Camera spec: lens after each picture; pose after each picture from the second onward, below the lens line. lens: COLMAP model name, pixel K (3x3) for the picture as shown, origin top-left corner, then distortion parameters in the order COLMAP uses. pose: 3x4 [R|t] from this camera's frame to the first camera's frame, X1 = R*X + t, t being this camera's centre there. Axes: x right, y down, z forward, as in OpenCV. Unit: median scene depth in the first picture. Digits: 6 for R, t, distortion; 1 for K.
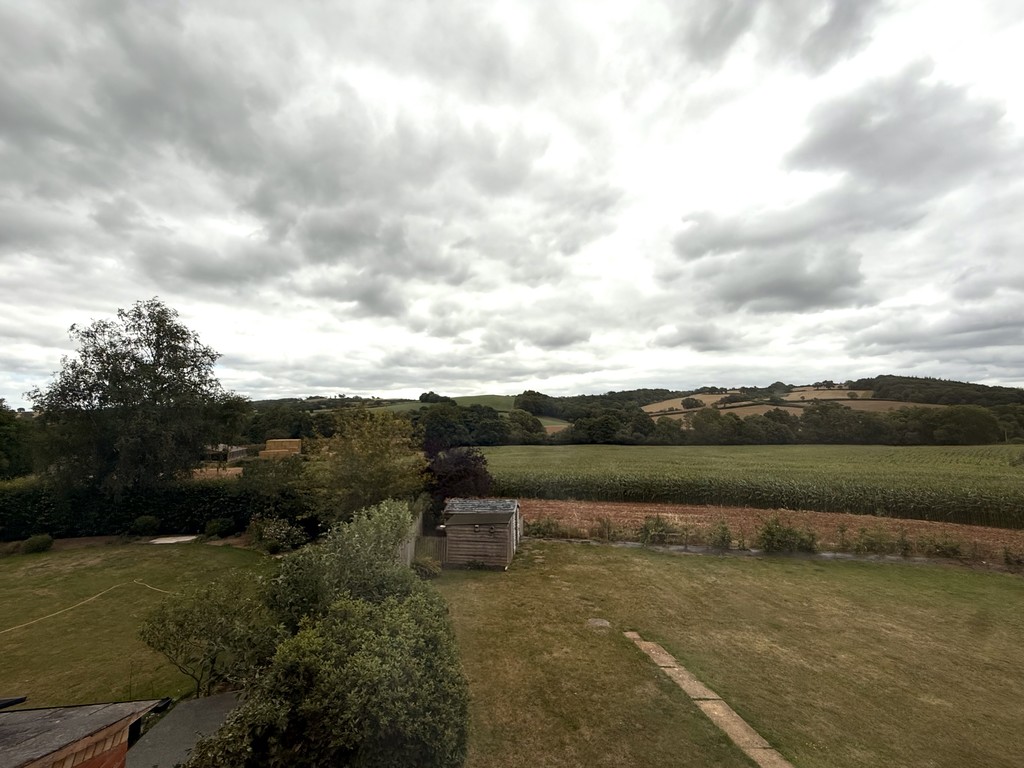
lens RADIAL K [[409.3, 0, 508.9], [0, 409.3, 383.4], [0, 0, 1]] dist [-0.002111, 0.000414]
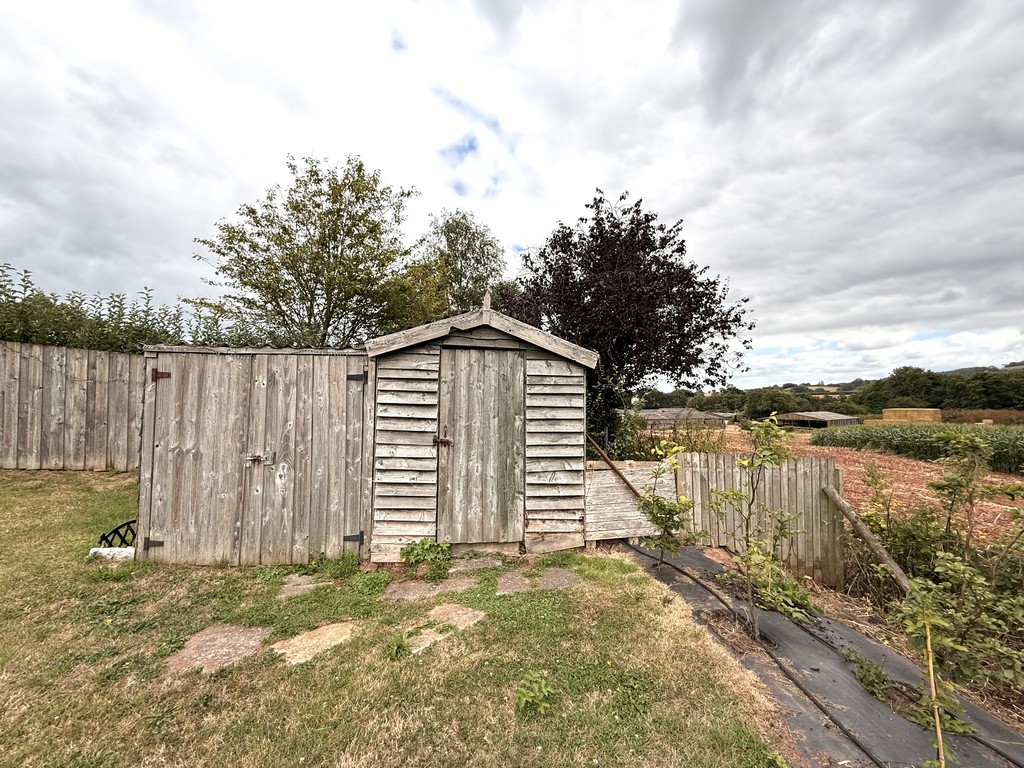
lens RADIAL K [[409.4, 0, 512.0], [0, 409.4, 384.0], [0, 0, 1]] dist [-0.001111, 0.000198]
pose [[0.212414, -0.036661, -0.976492, 0.054682], [0.084148, 0.996270, -0.019099, 0.089449], [0.973550, -0.078113, 0.214707, 0.264518]]
